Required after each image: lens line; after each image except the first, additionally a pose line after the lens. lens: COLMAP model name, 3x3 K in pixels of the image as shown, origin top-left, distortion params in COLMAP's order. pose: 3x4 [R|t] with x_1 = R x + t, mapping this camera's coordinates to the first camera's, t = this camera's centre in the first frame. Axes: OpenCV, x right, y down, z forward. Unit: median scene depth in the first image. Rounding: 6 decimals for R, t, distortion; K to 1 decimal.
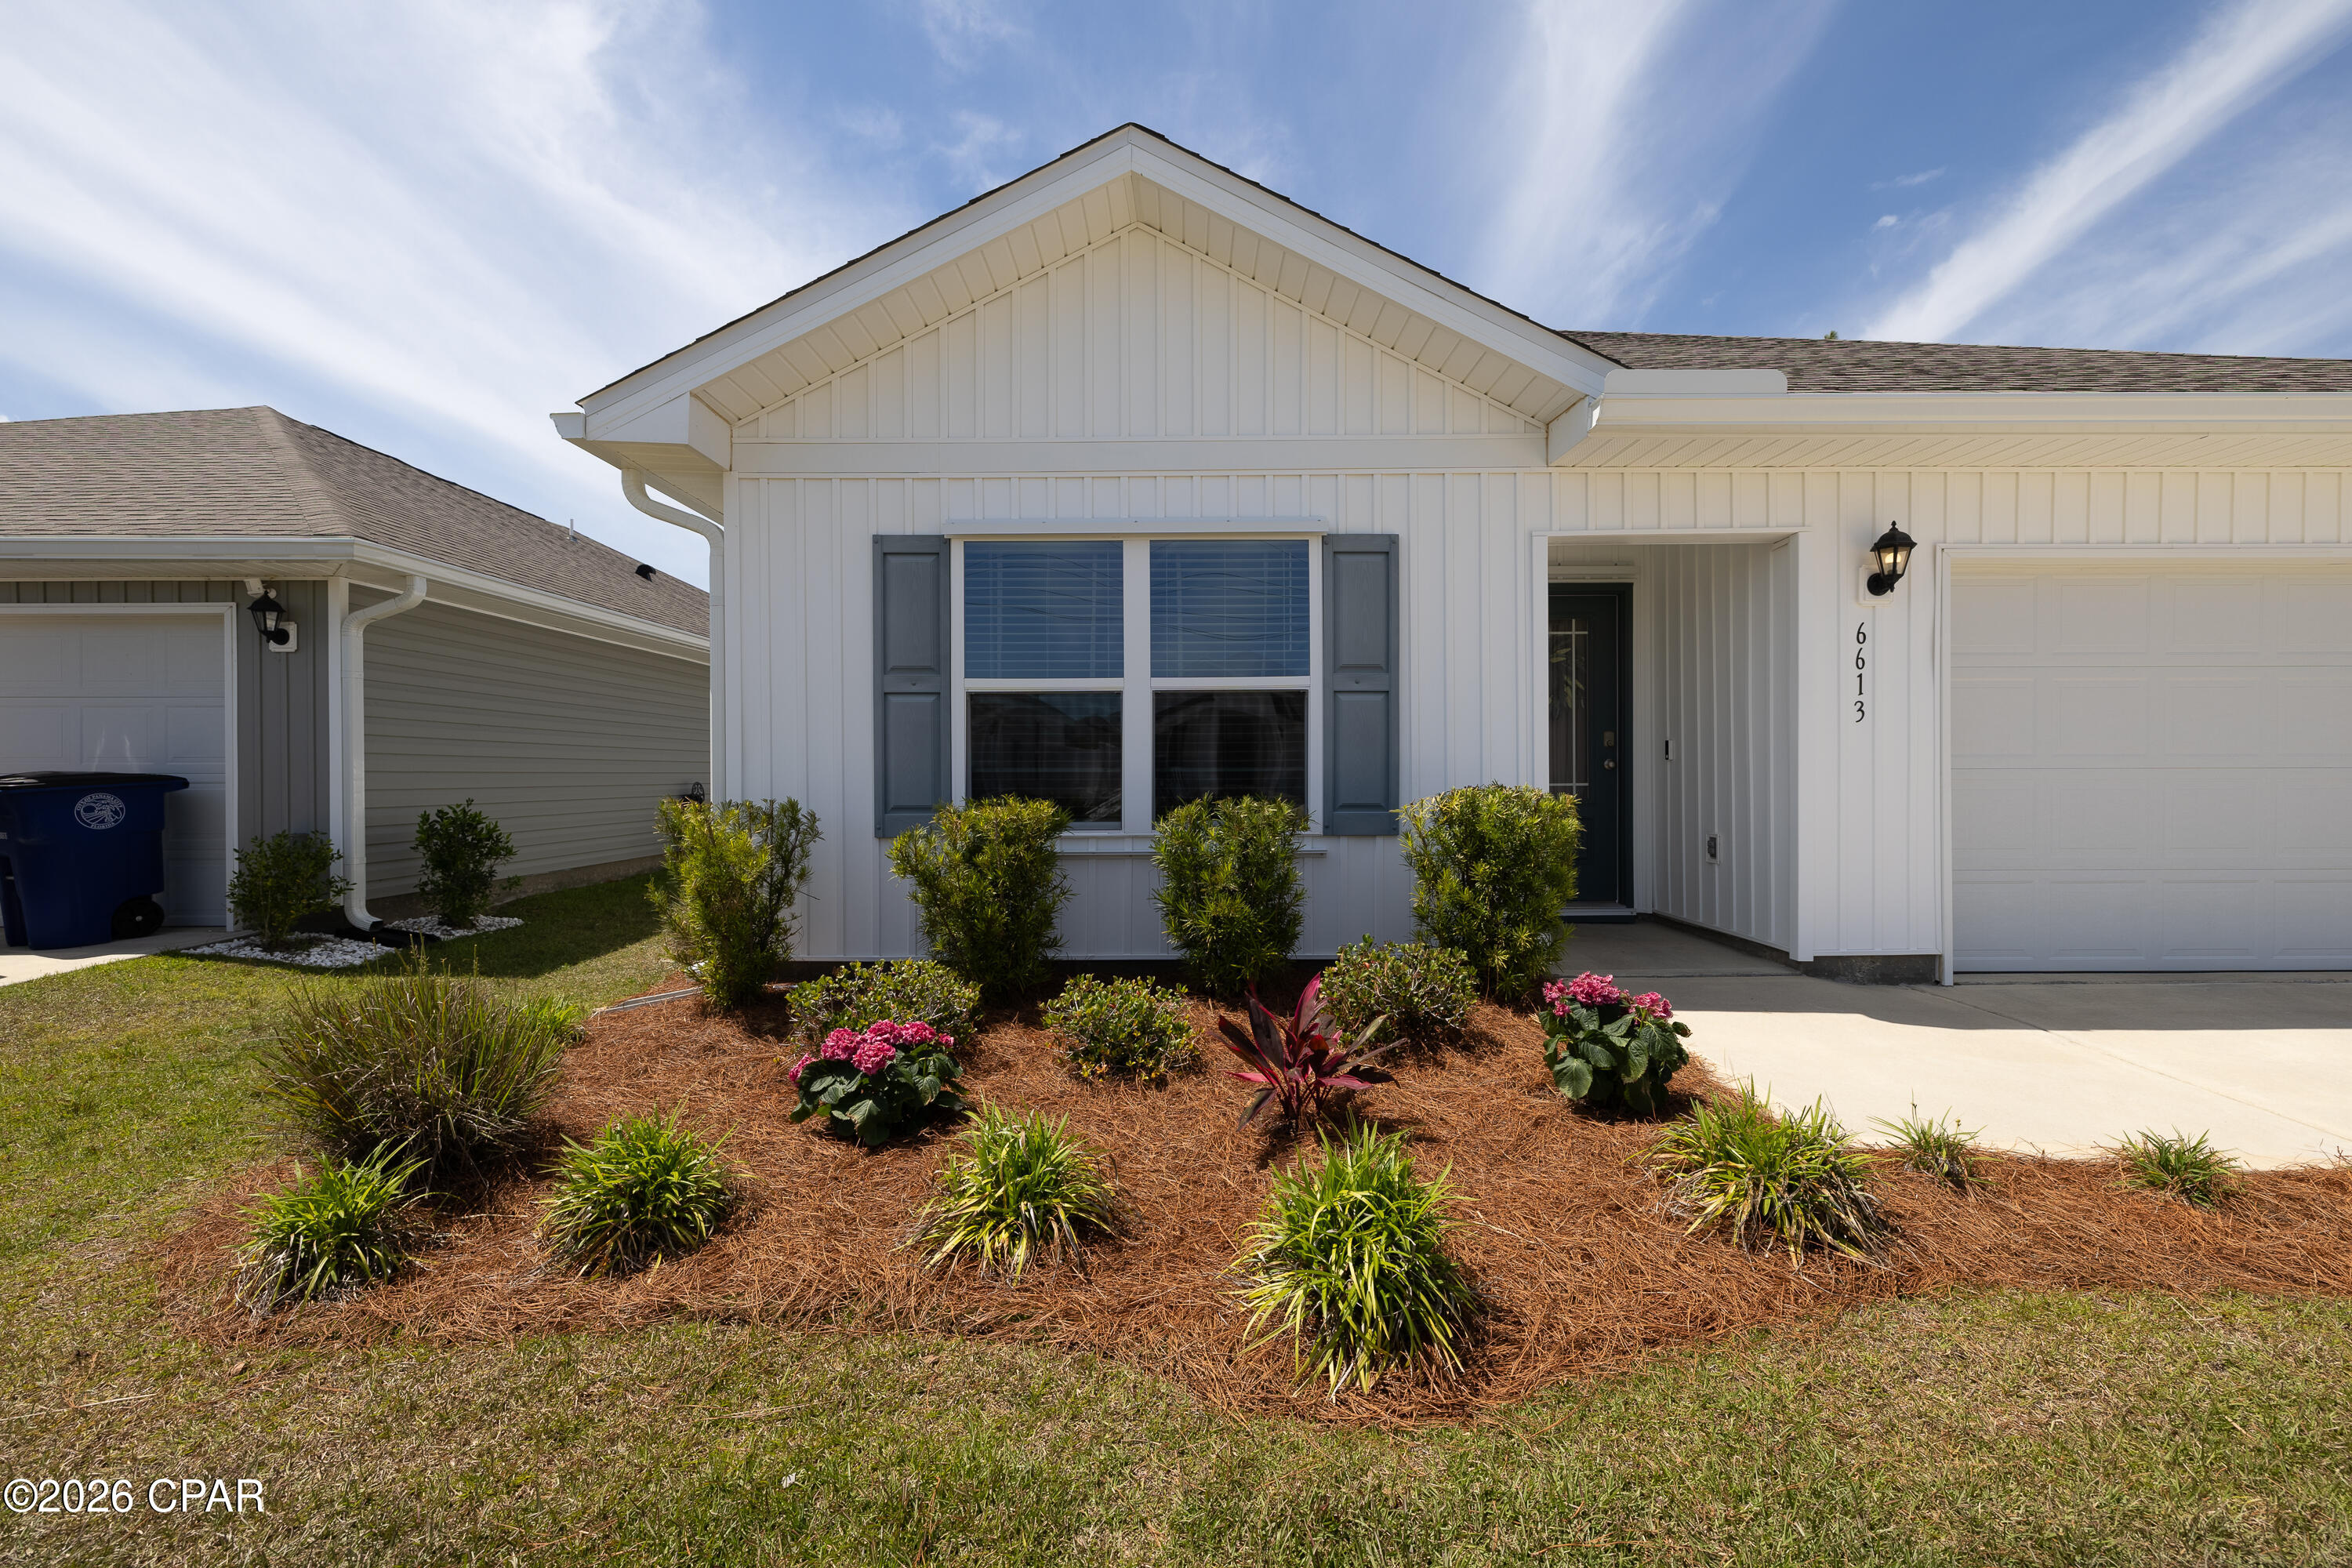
lens RADIAL K [[979.5, 0, 1176.0], [0, 979.5, 784.0], [0, 0, 1]] dist [-0.000193, -0.000019]
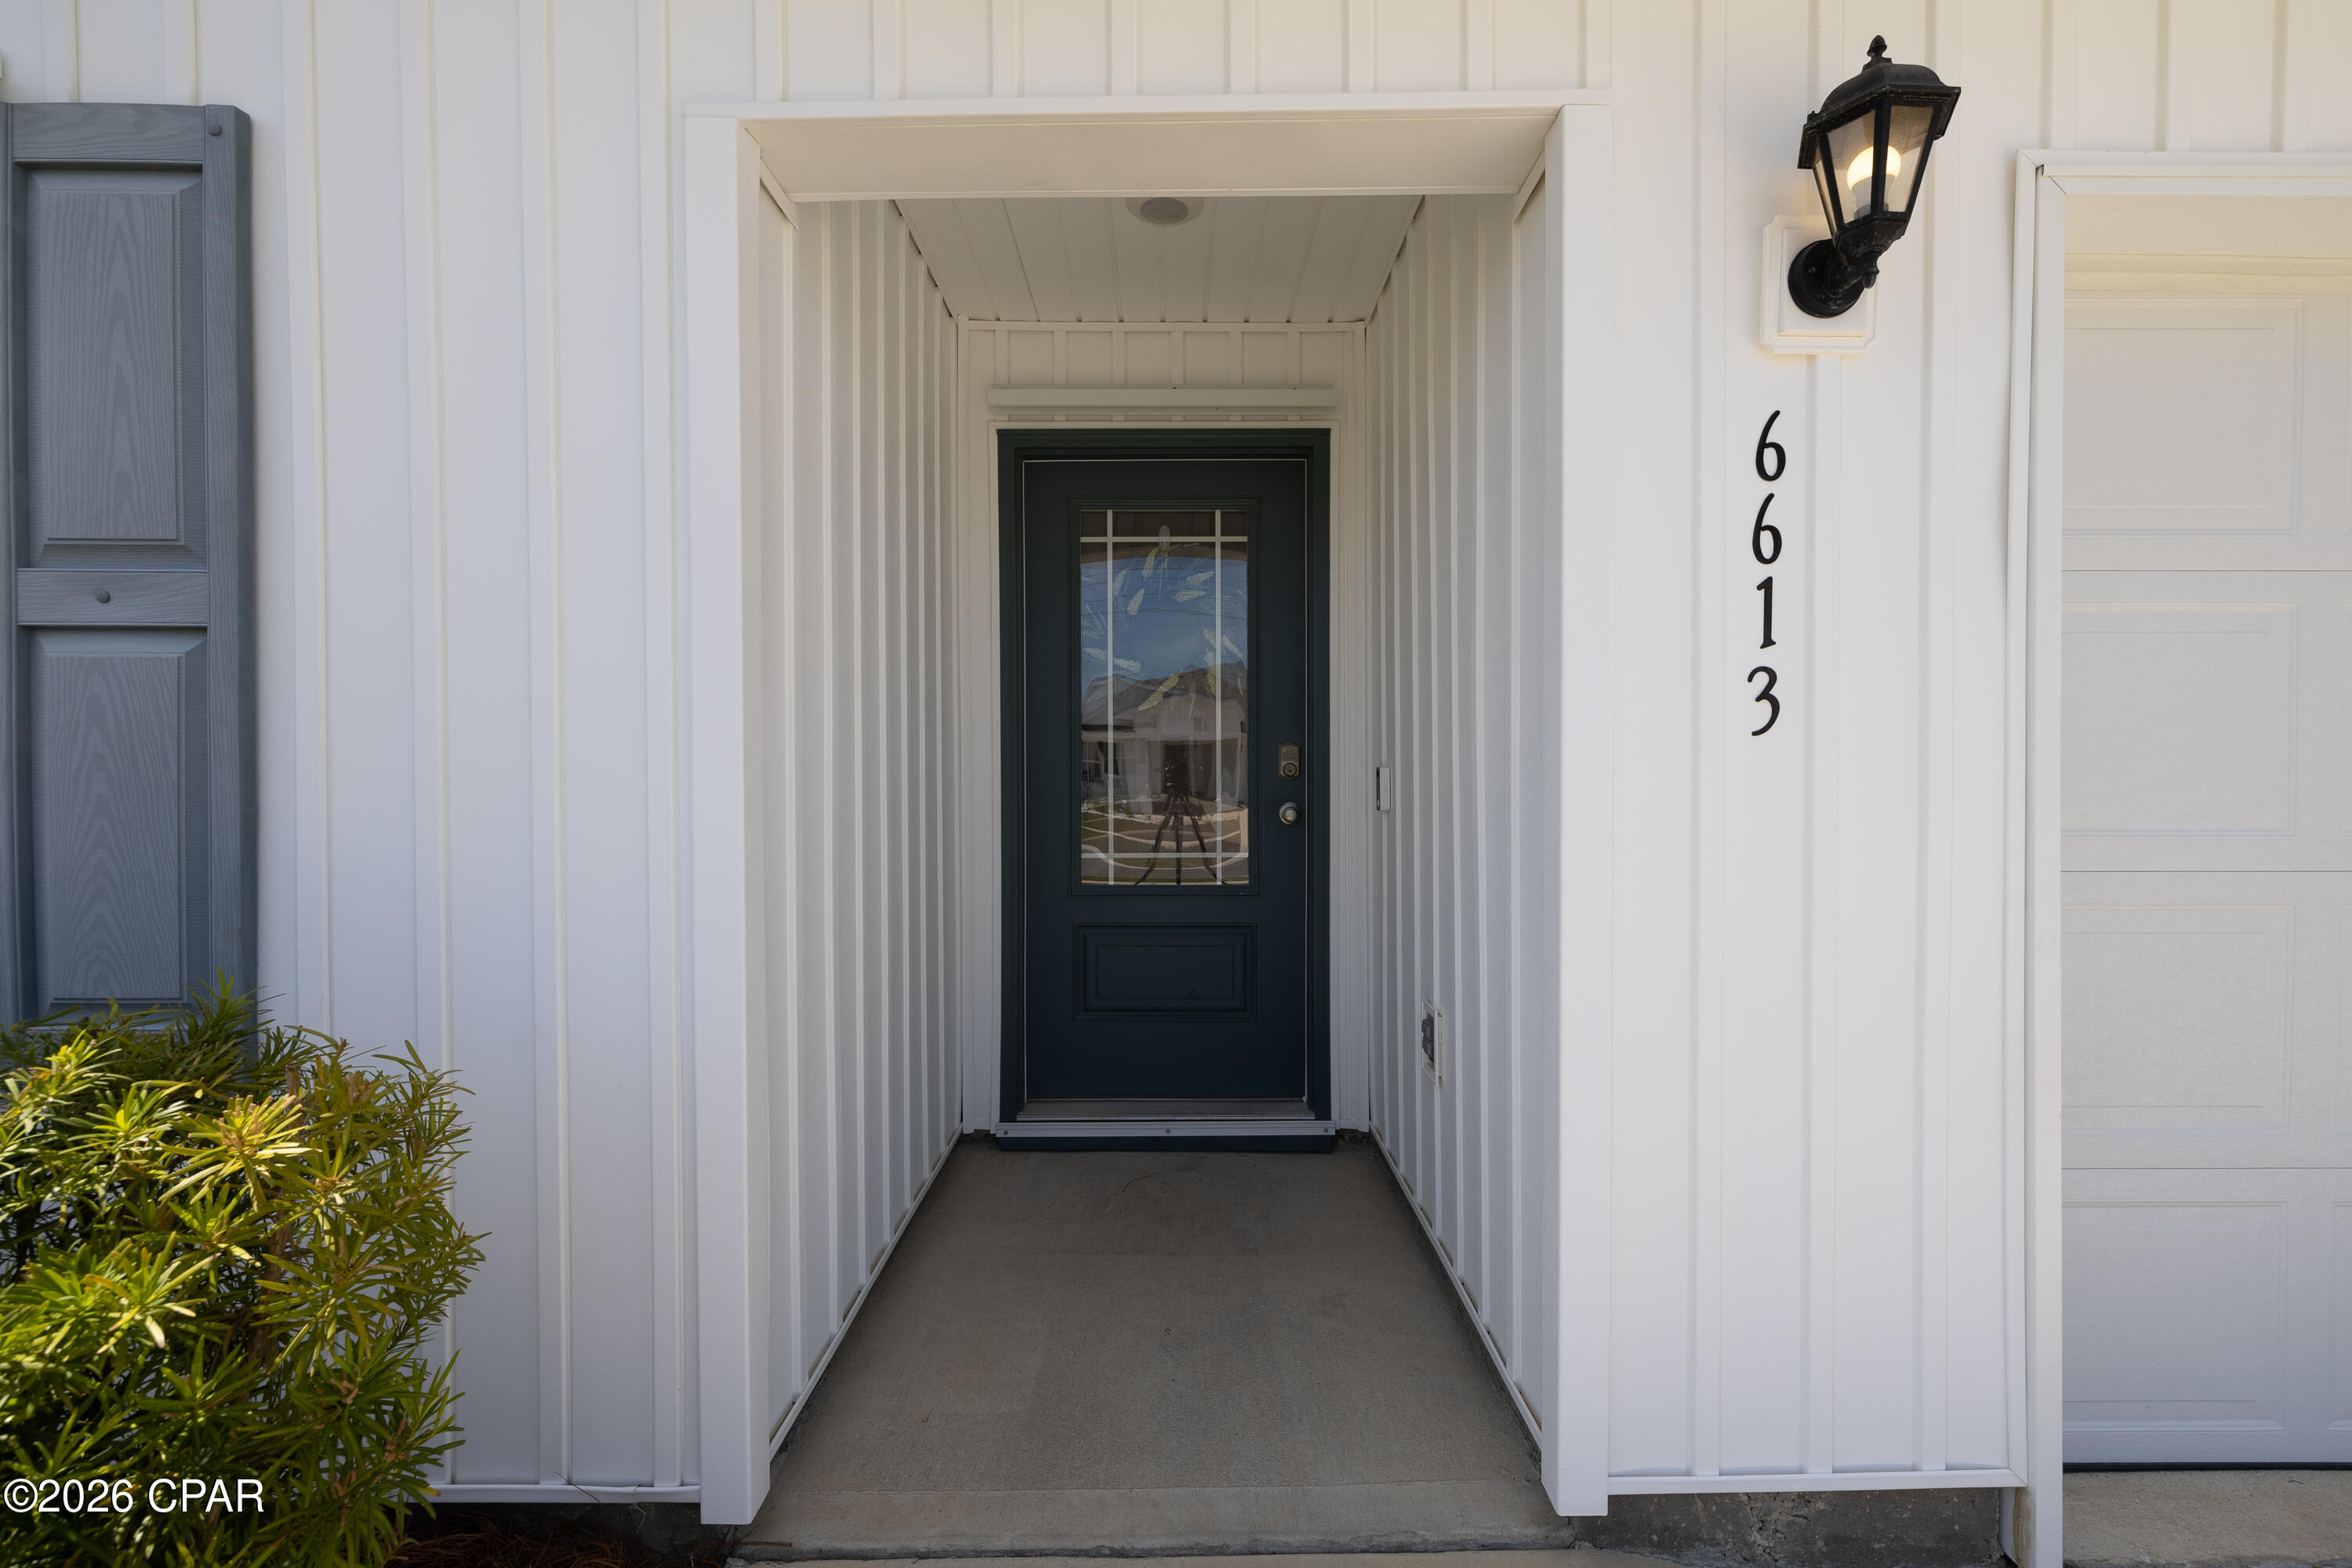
lens RADIAL K [[994.5, 0, 1176.0], [0, 994.5, 784.0], [0, 0, 1]] dist [0.000900, 0.000075]
pose [[0.999987, 0.003288, 0.003817, 0.512420], [-0.003307, 0.999982, 0.005009, -0.048902], [-0.003801, -0.005021, 0.999980, 0.688388]]
